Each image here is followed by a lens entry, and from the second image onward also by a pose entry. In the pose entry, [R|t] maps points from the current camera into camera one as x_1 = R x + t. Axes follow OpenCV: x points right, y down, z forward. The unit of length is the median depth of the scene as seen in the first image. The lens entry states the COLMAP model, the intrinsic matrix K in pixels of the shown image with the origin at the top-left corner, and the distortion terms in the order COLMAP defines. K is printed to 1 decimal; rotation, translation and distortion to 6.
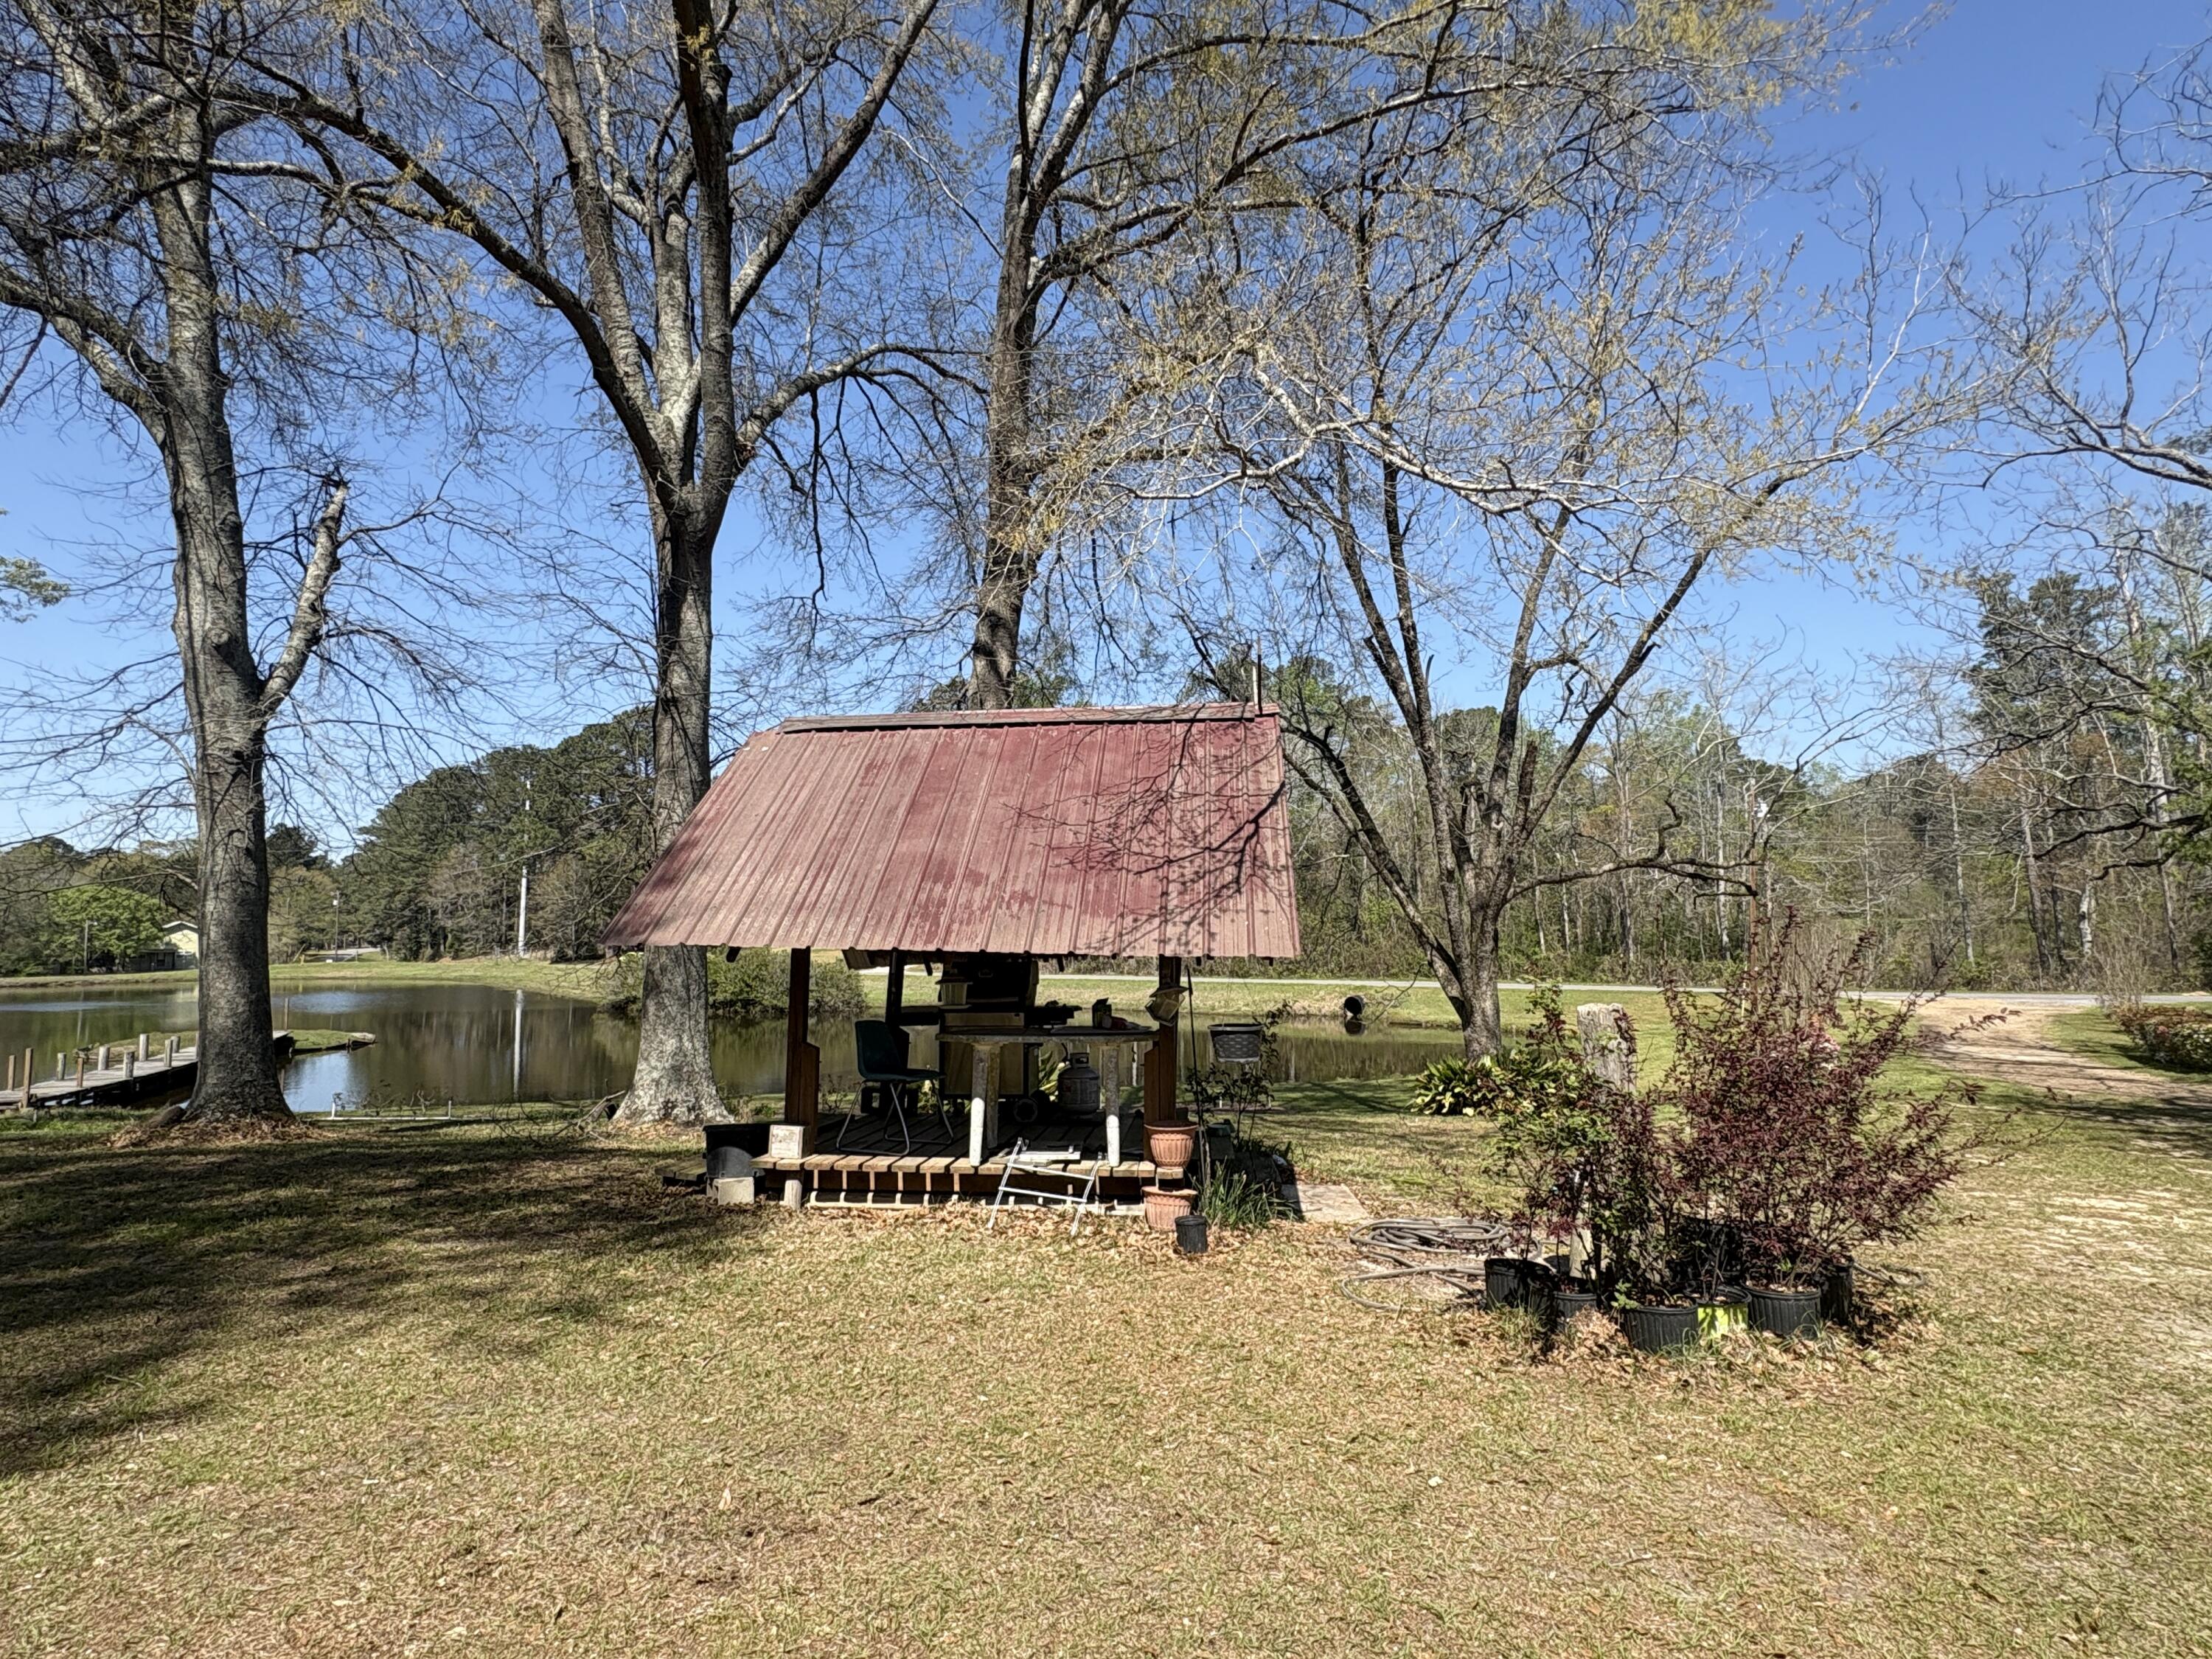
lens RADIAL K [[1130.6, 0, 1109.7], [0, 1130.6, 836.3], [0, 0, 1]] dist [-0.007273, 0.000042]
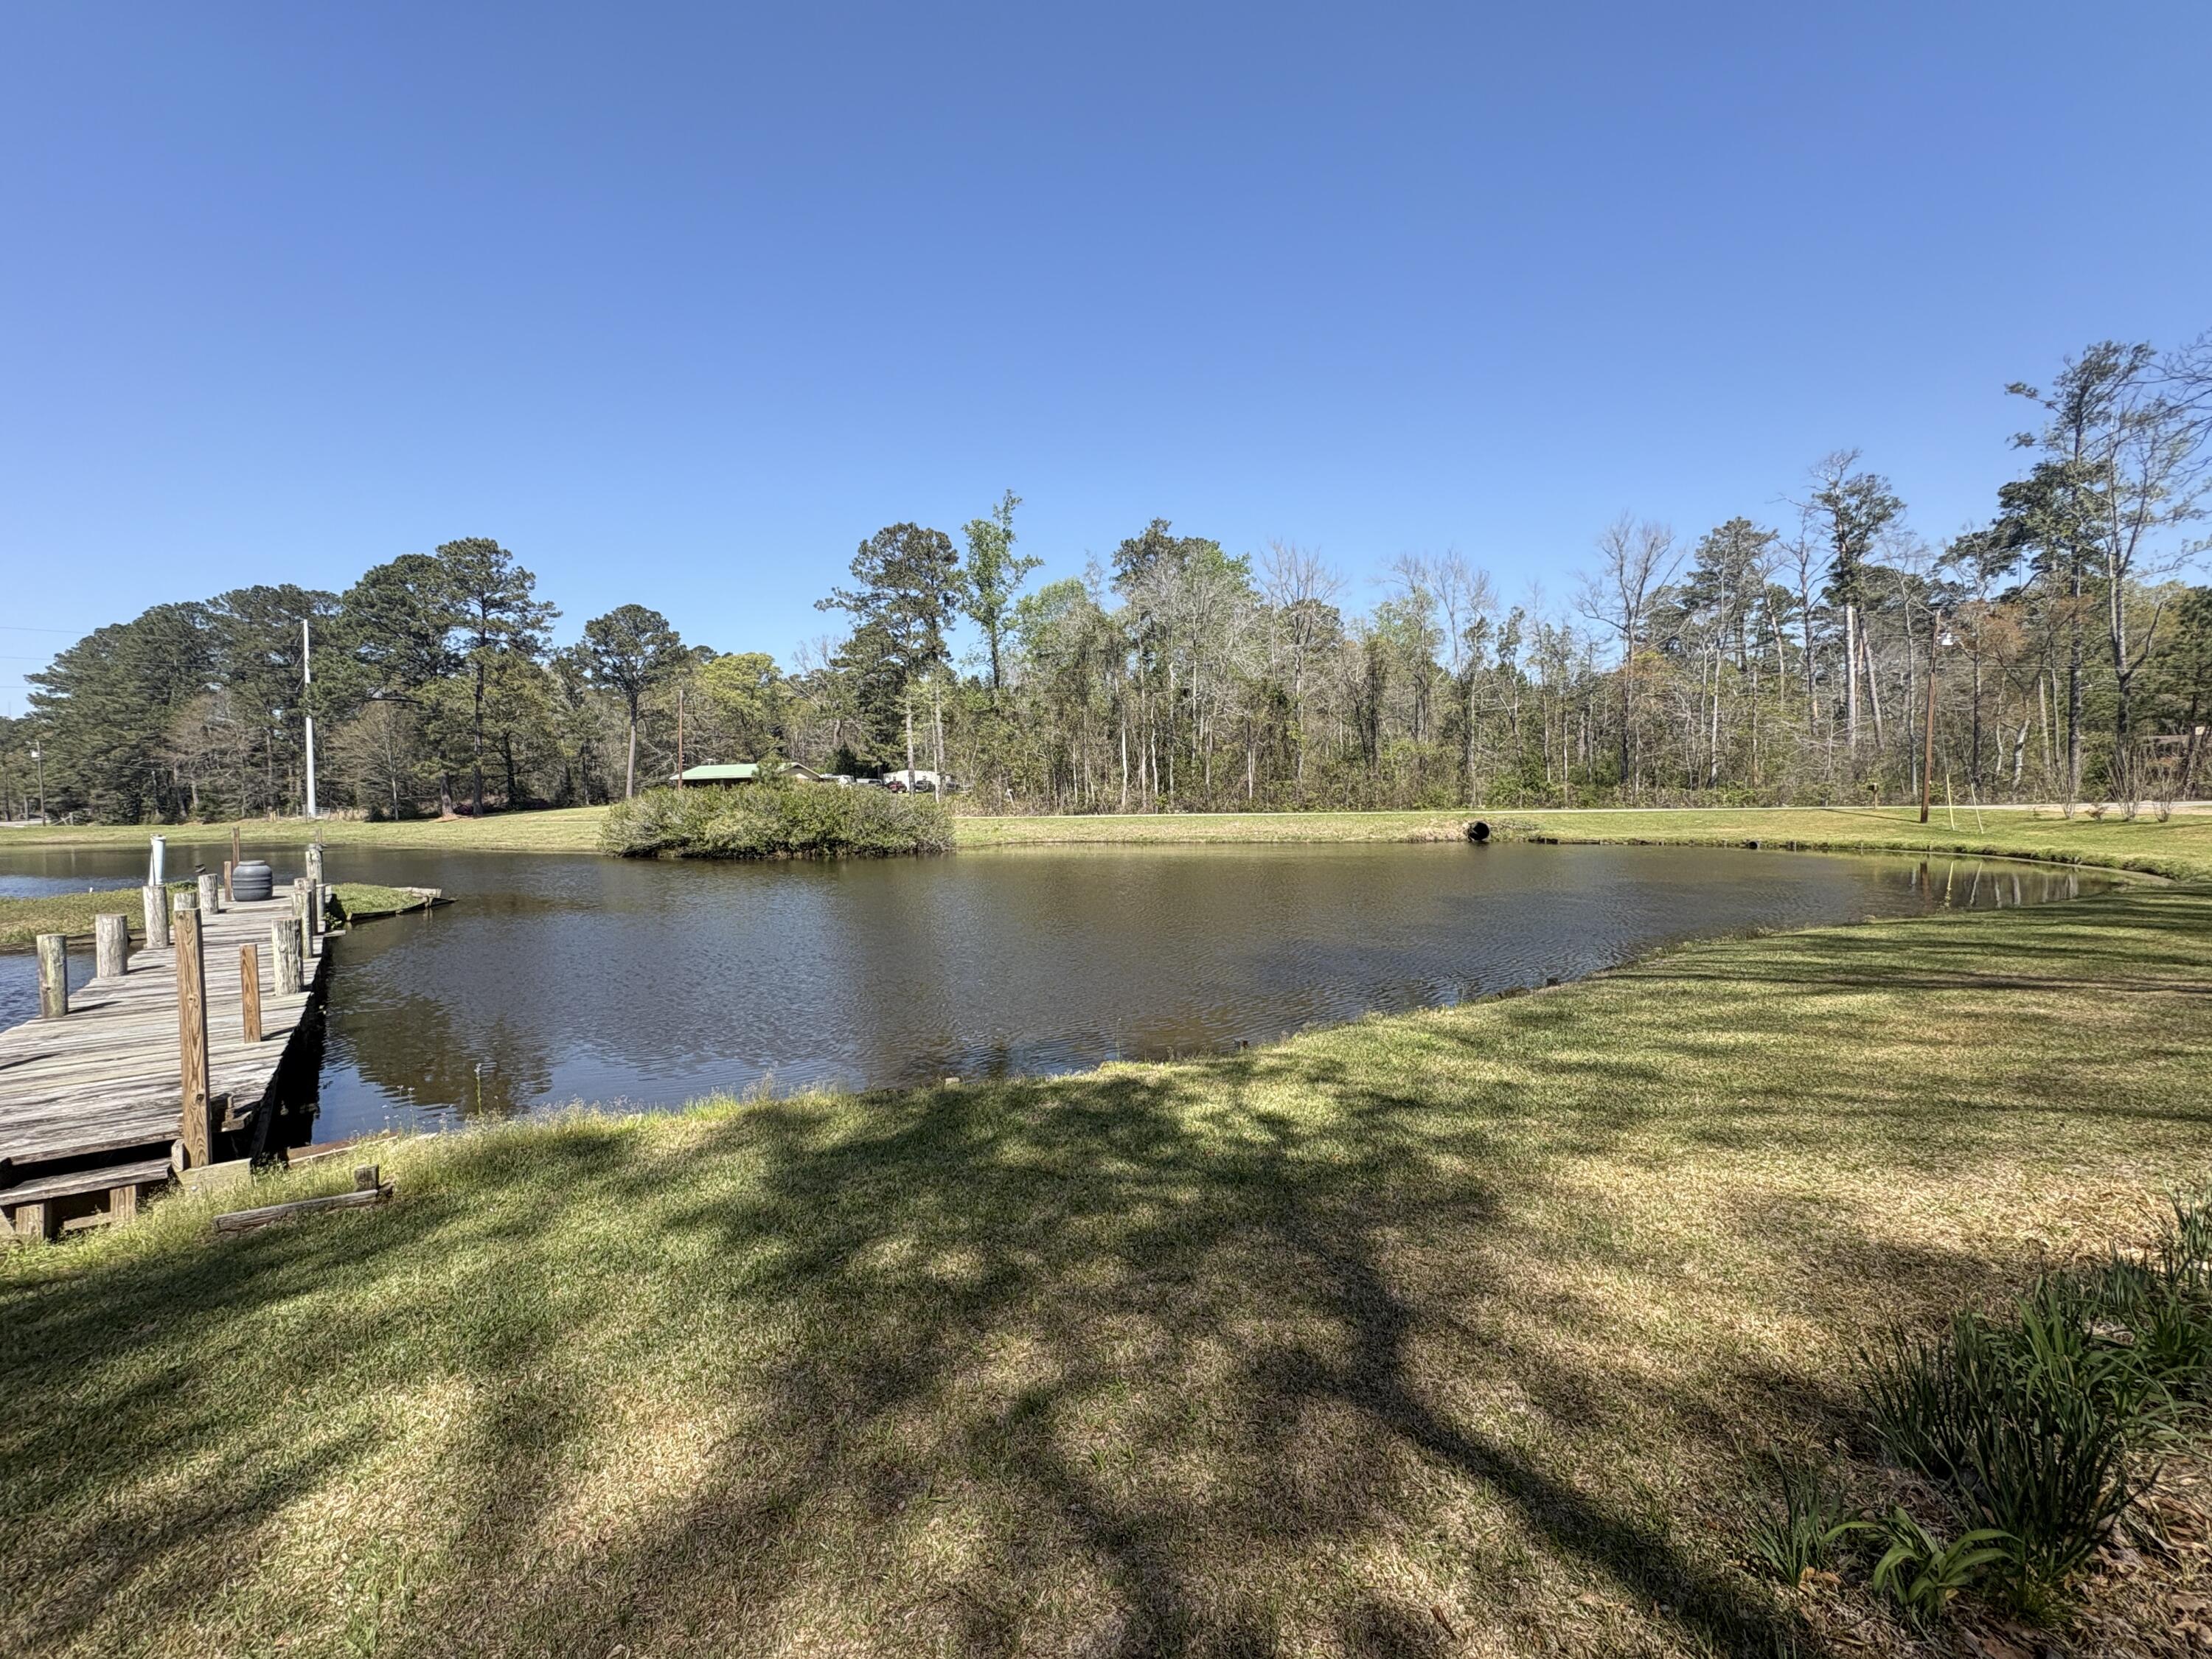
lens RADIAL K [[882.2, 0, 1108.1], [0, 882.2, 824.9], [0, 0, 1]] dist [-0.003163, 0.000033]
pose [[0.947359, -0.013303, 0.319895, -0.141819], [-0.021391, 0.994274, 0.104696, 0.025068], [-0.319456, -0.106028, 0.941651, 0.130964]]
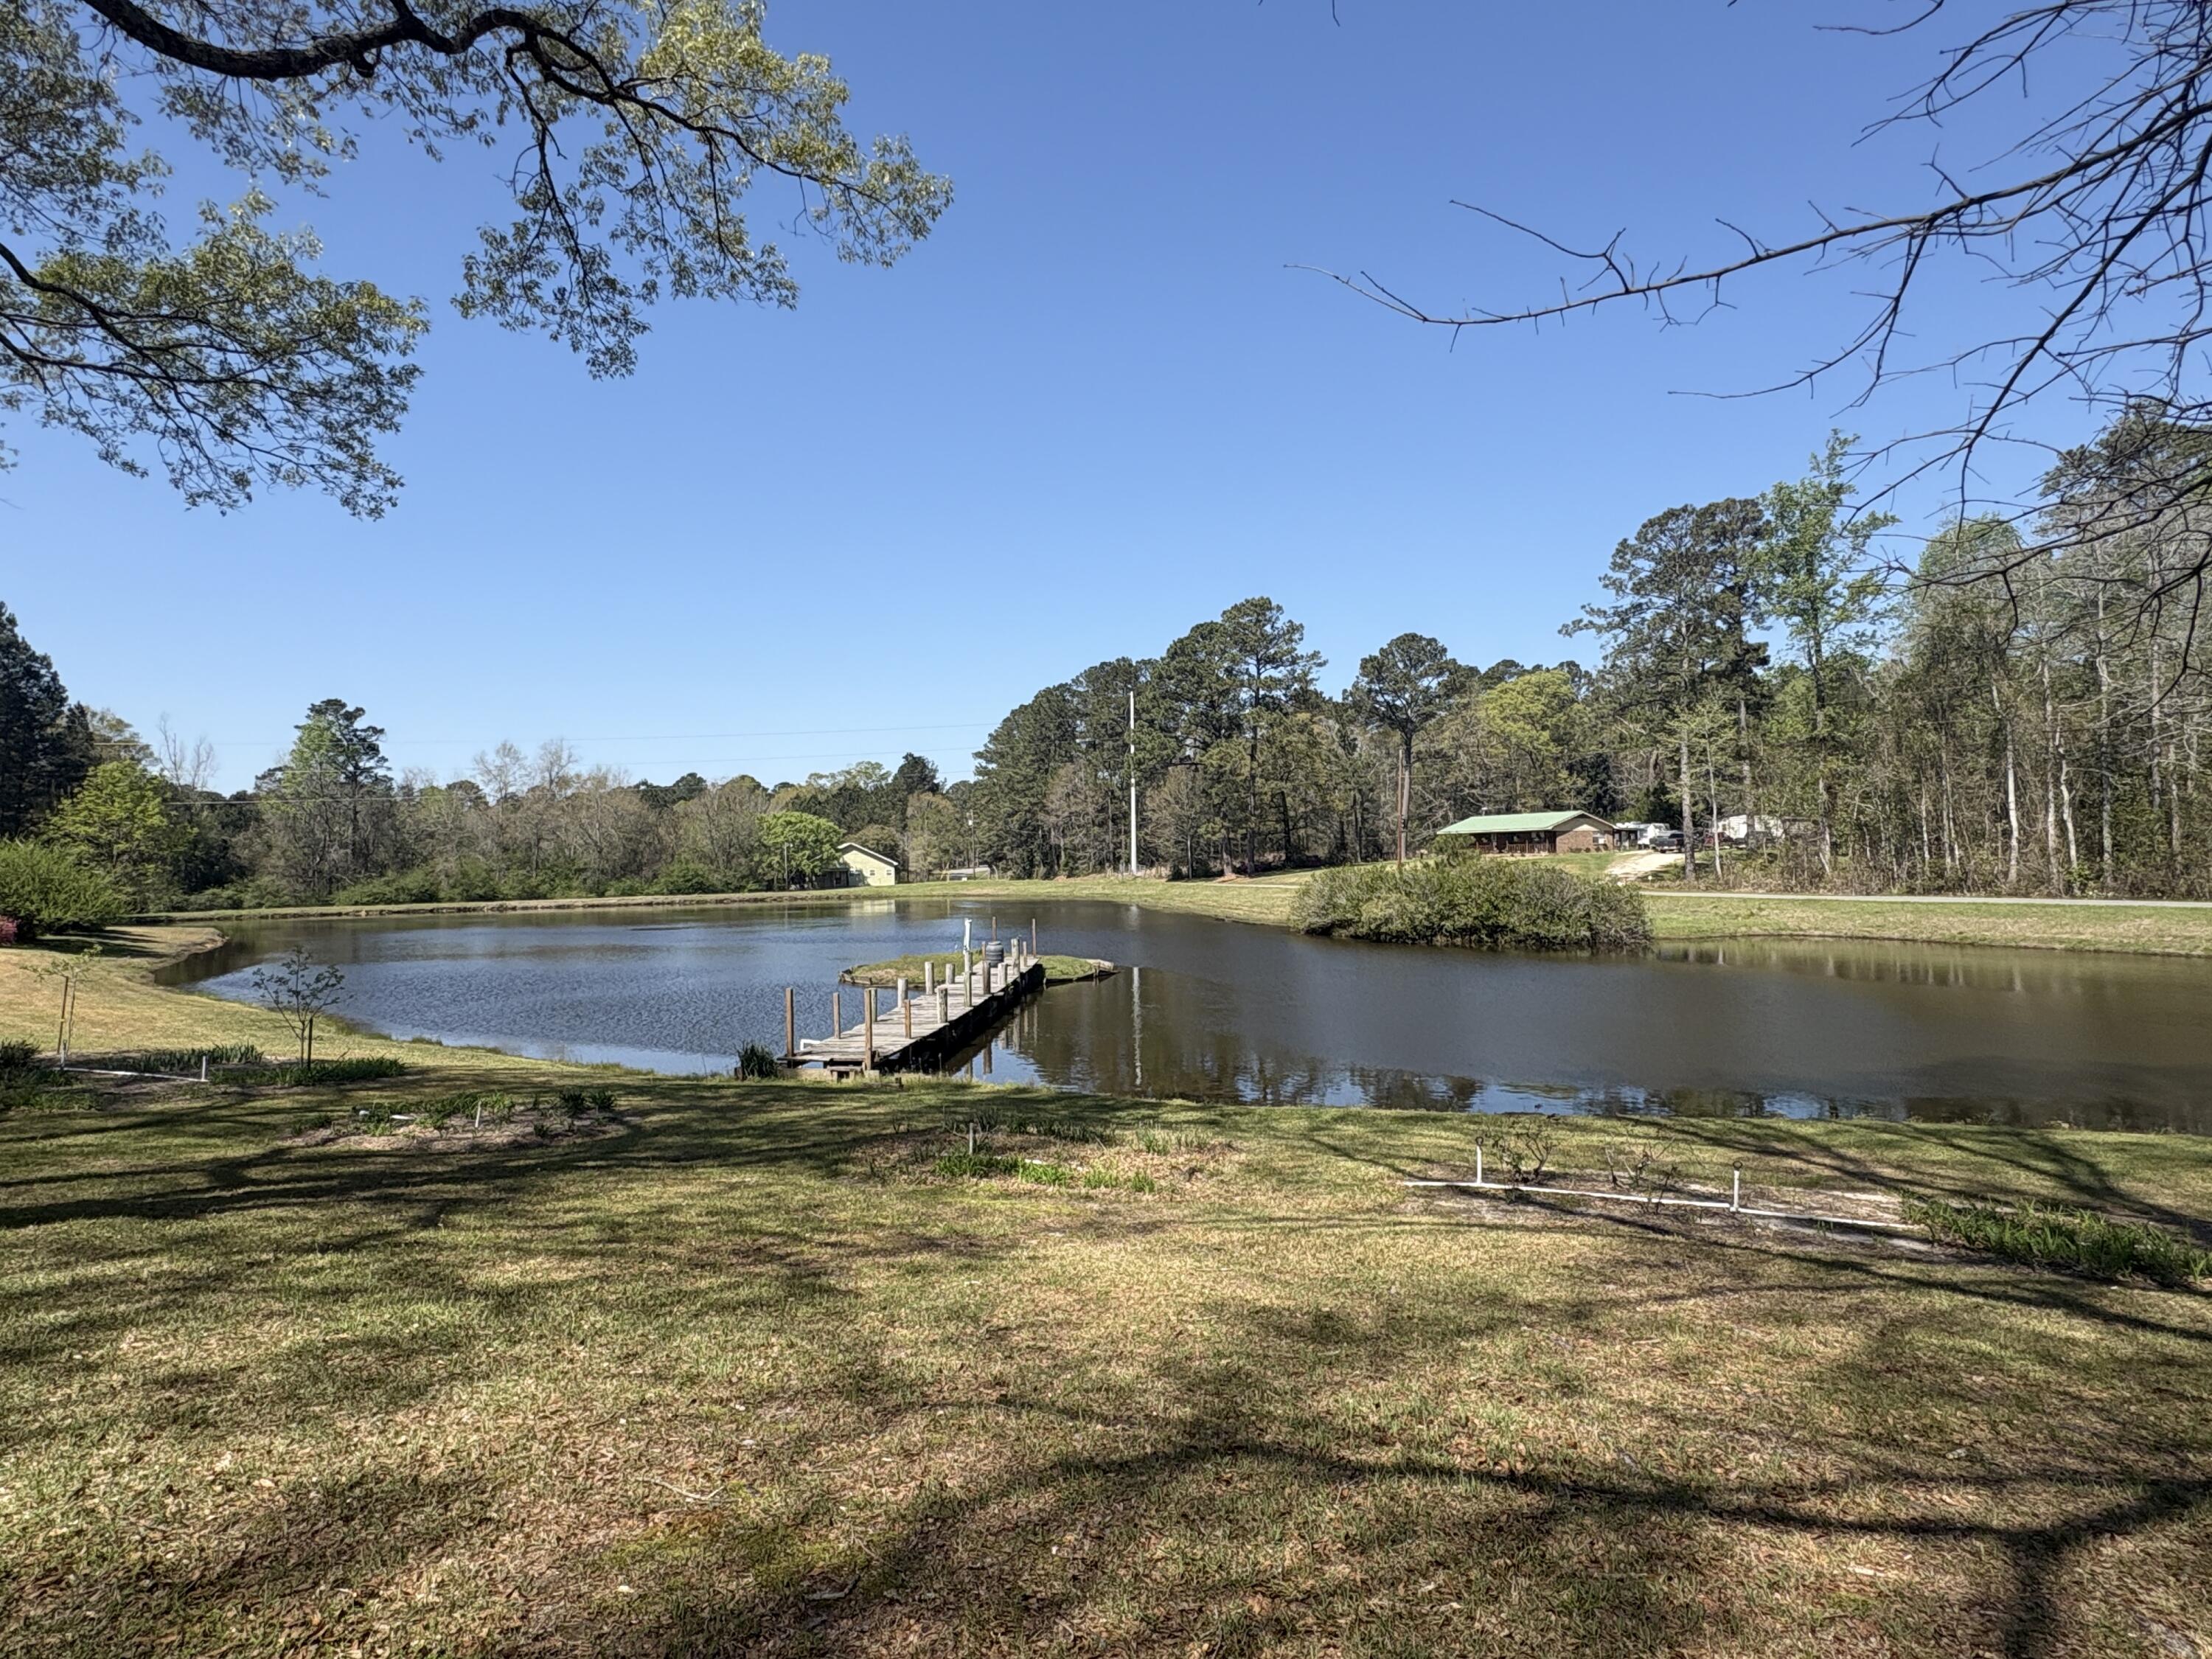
lens RADIAL K [[1201.1, 0, 1104.9], [0, 1201.1, 823.8], [0, 0, 1]] dist [-0.000818, -0.000204]
pose [[0.894921, -0.019648, -0.445792, -0.080792], [0.047732, 0.997513, 0.051855, 0.008338], [0.443665, -0.067685, 0.893633, 0.065210]]
